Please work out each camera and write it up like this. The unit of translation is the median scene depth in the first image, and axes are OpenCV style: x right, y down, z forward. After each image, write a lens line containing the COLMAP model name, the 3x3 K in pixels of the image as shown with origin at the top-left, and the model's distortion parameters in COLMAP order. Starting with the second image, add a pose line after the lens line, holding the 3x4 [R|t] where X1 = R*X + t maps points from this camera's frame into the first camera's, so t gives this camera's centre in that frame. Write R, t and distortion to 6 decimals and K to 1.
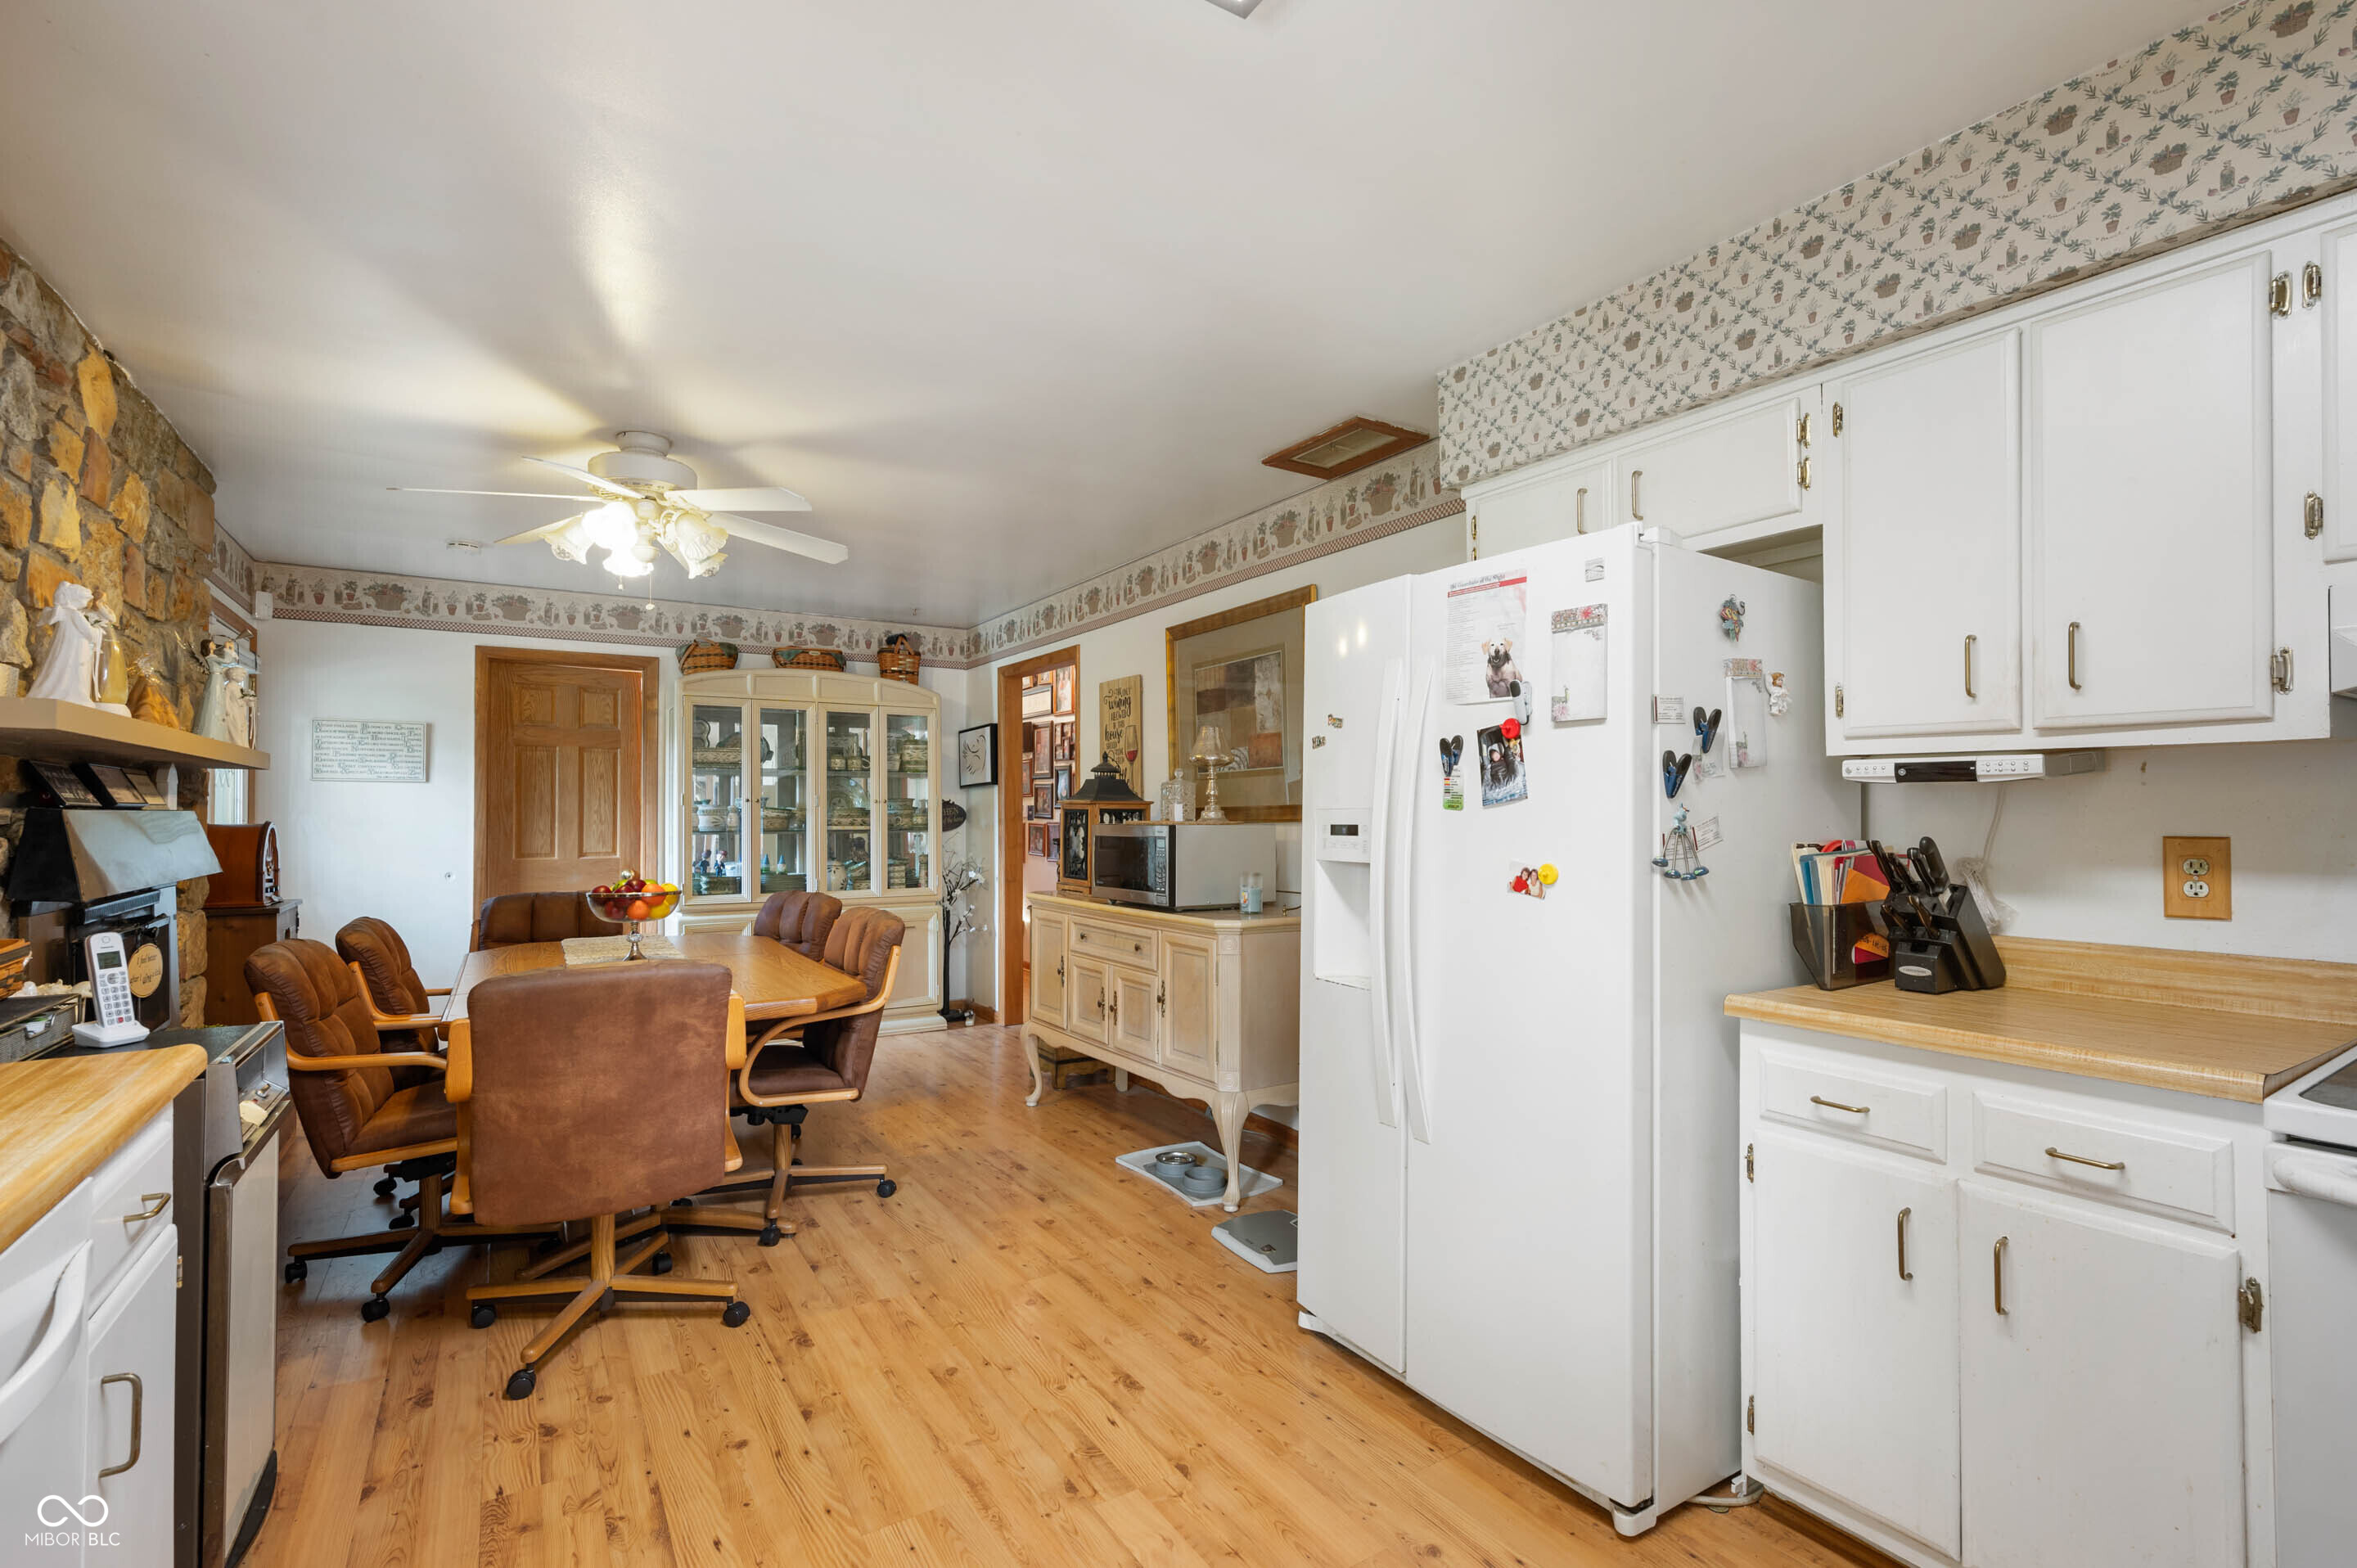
lens RADIAL K [[1040.9, 0, 1176.4], [0, 1040.9, 800.4], [0, 0, 1]] dist [-0.003773, -0.000905]
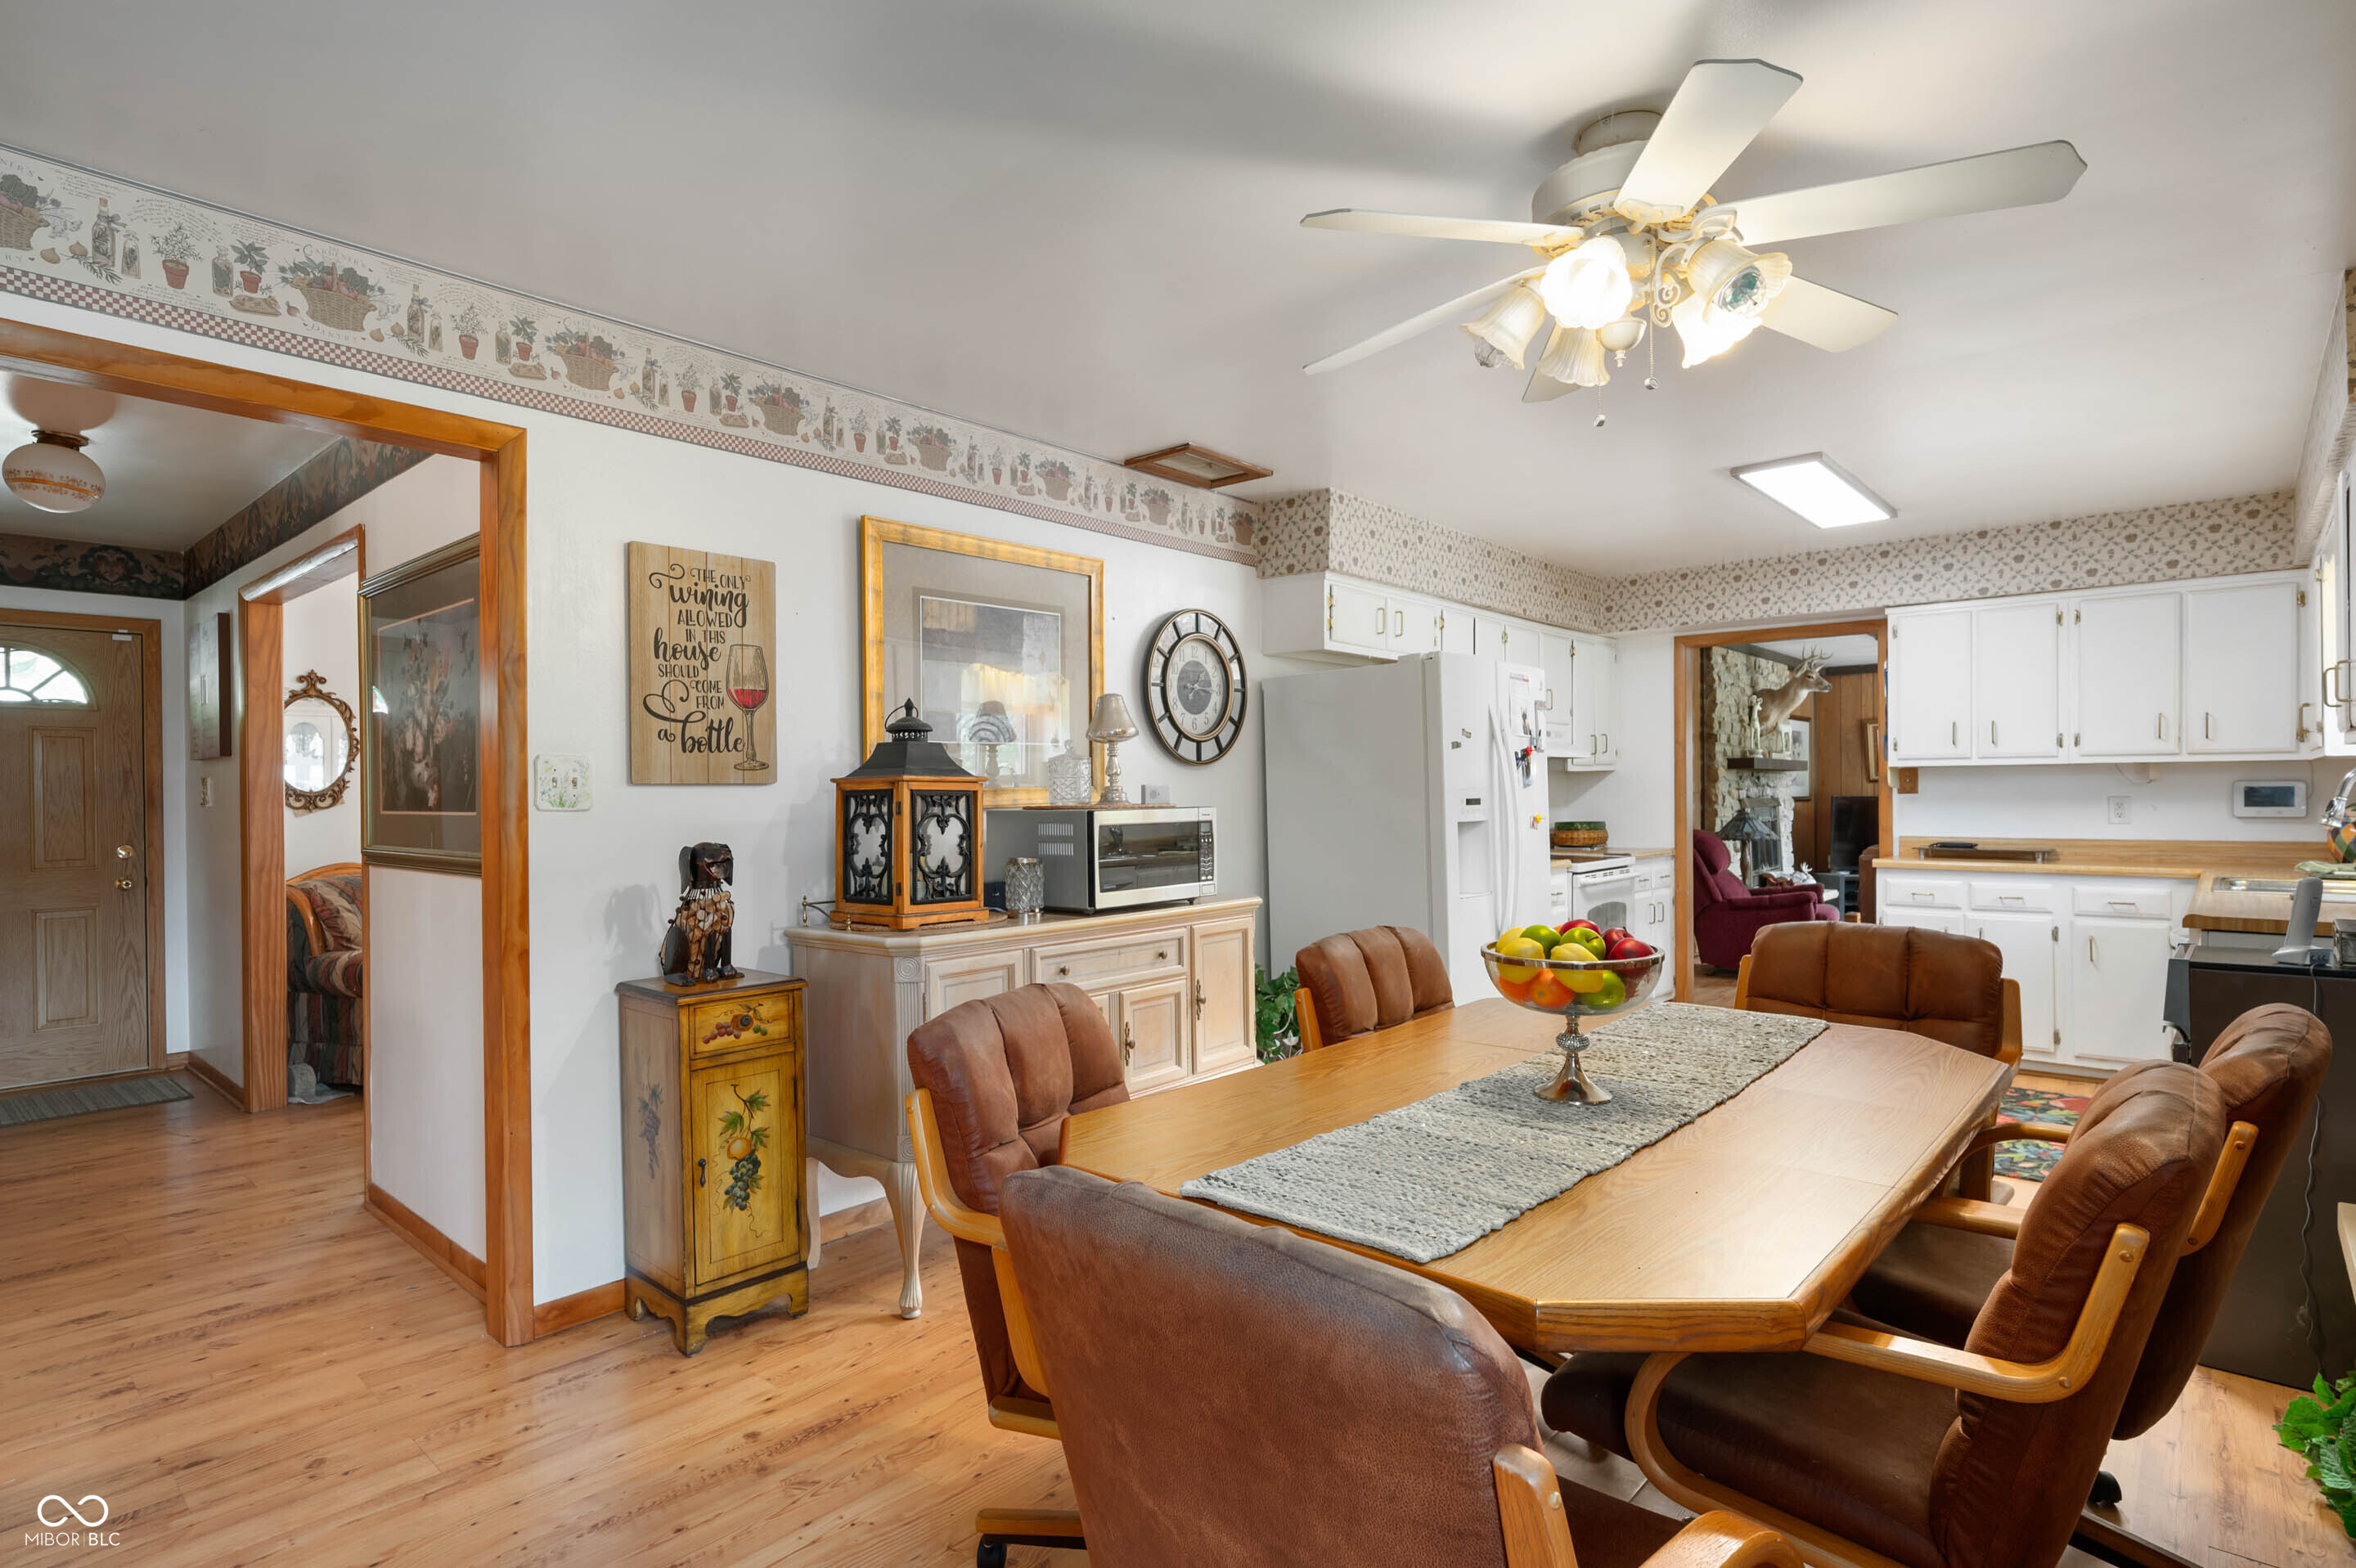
lens RADIAL K [[1194.5, 0, 1176.9], [0, 1194.5, 779.9], [0, 0, 1]] dist [0.001272, 0.000066]
pose [[-0.277135, 0.015189, 0.960711, -0.939560], [0.000179, 0.999876, -0.015756, 0.014933], [-0.960831, -0.004195, -0.277103, 1.225586]]
